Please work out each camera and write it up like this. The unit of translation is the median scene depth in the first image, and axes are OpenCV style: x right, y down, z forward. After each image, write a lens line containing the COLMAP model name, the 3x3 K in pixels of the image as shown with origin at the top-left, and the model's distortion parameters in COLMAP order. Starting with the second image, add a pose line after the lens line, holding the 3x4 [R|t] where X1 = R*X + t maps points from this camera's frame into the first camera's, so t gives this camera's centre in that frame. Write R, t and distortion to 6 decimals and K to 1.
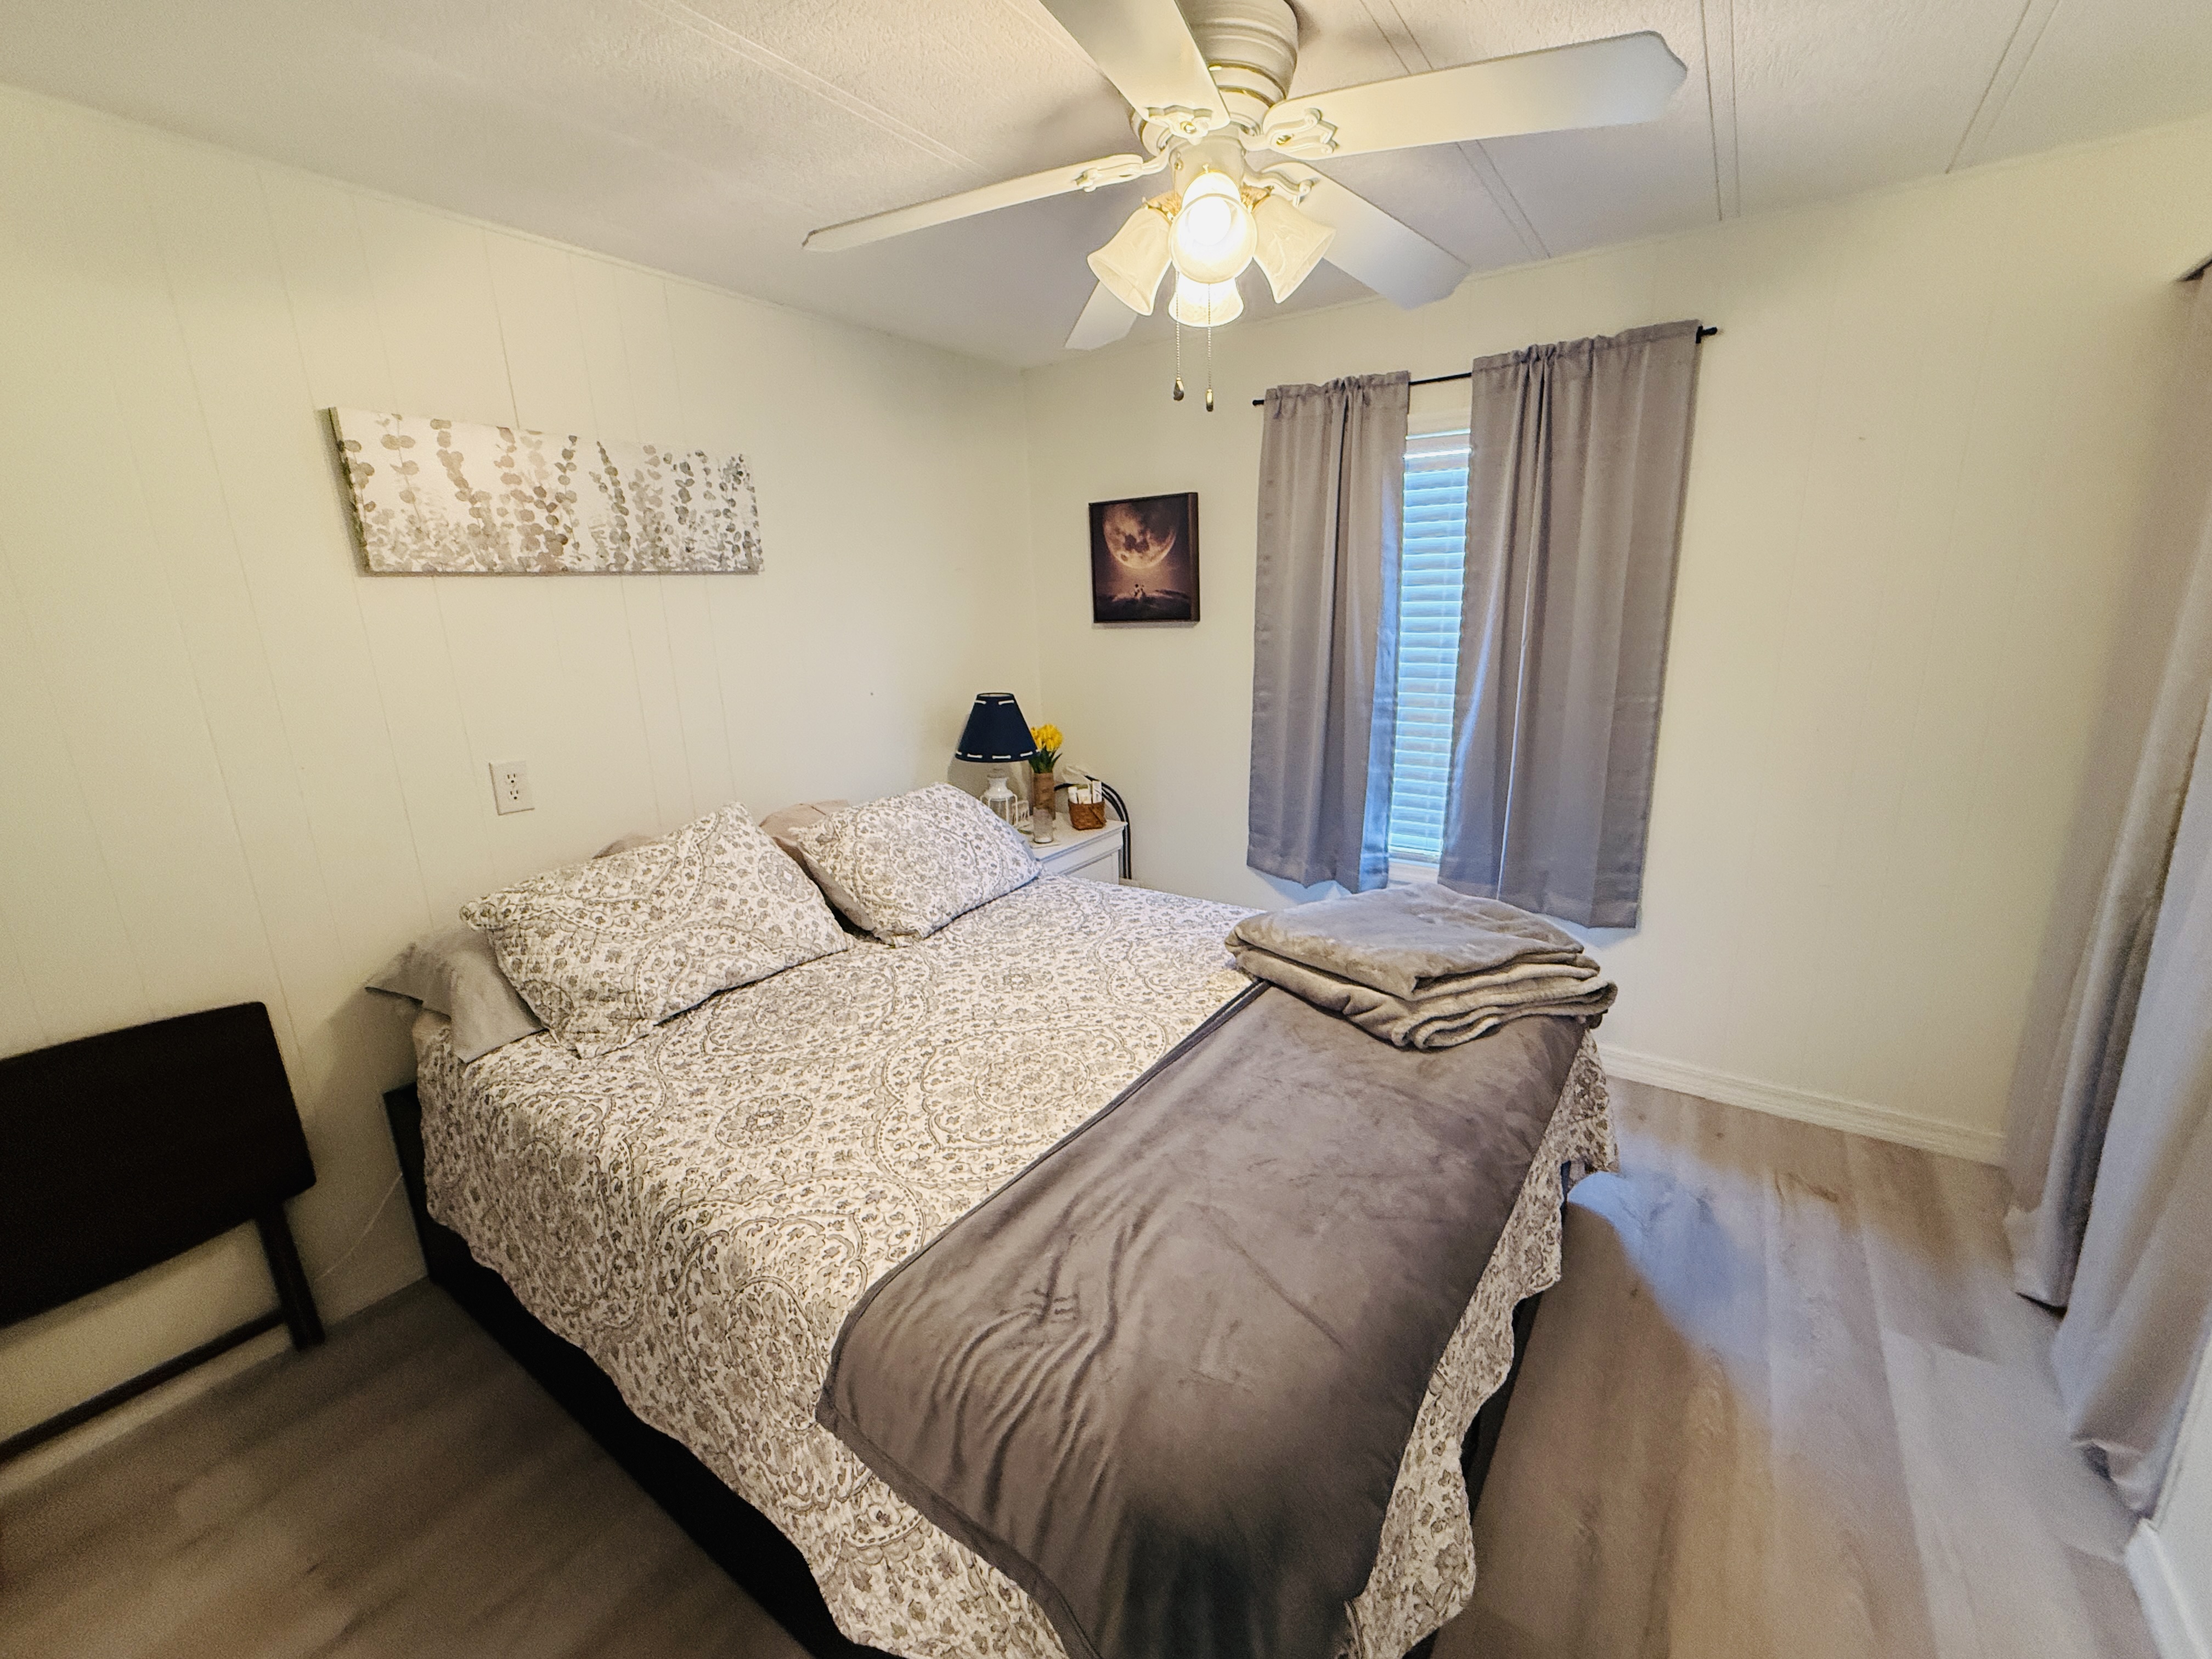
lens RADIAL K [[901.4, 0, 1112.6], [0, 901.4, 829.9], [0, 0, 1]] dist [-0.000157, -0.000208]
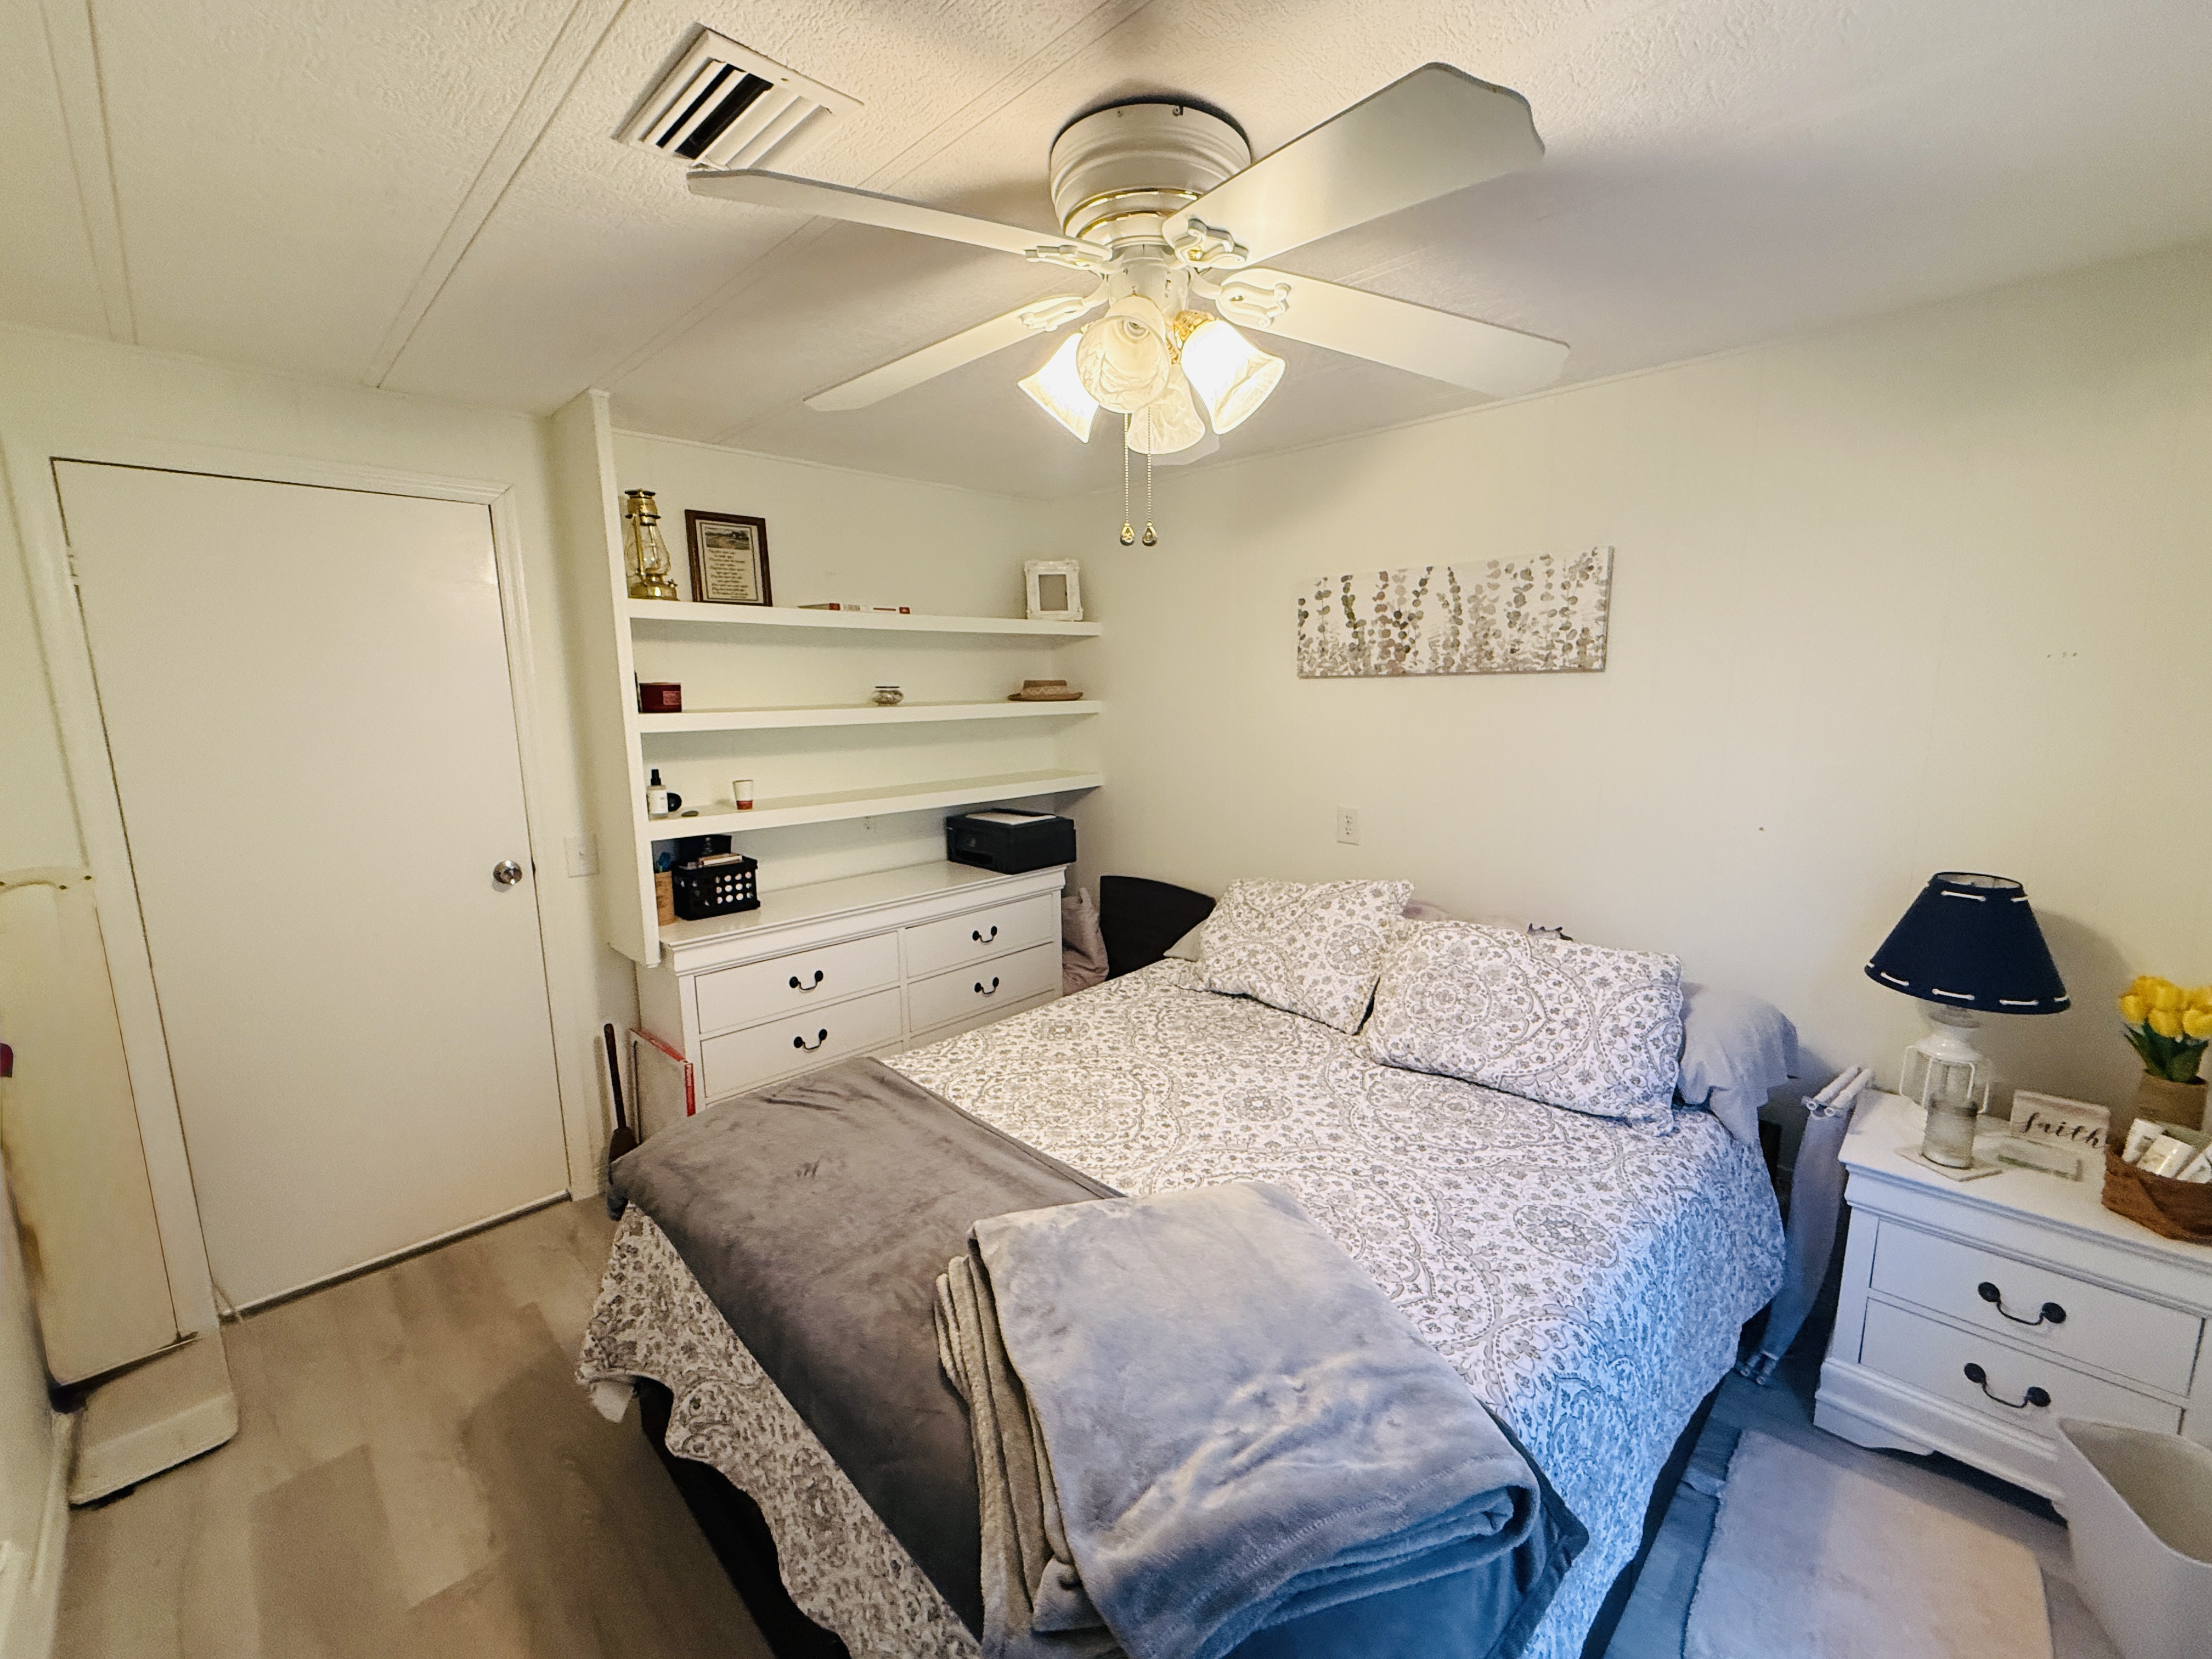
lens RADIAL K [[901.4, 0, 1112.6], [0, 901.4, 829.9], [0, 0, 1]] dist [-0.000157, -0.000208]
pose [[-0.179799, 0.192493, -0.964686, 0.726194], [-0.226363, 0.946254, 0.231005, -0.273413], [0.957304, 0.259904, -0.126562, 0.807640]]
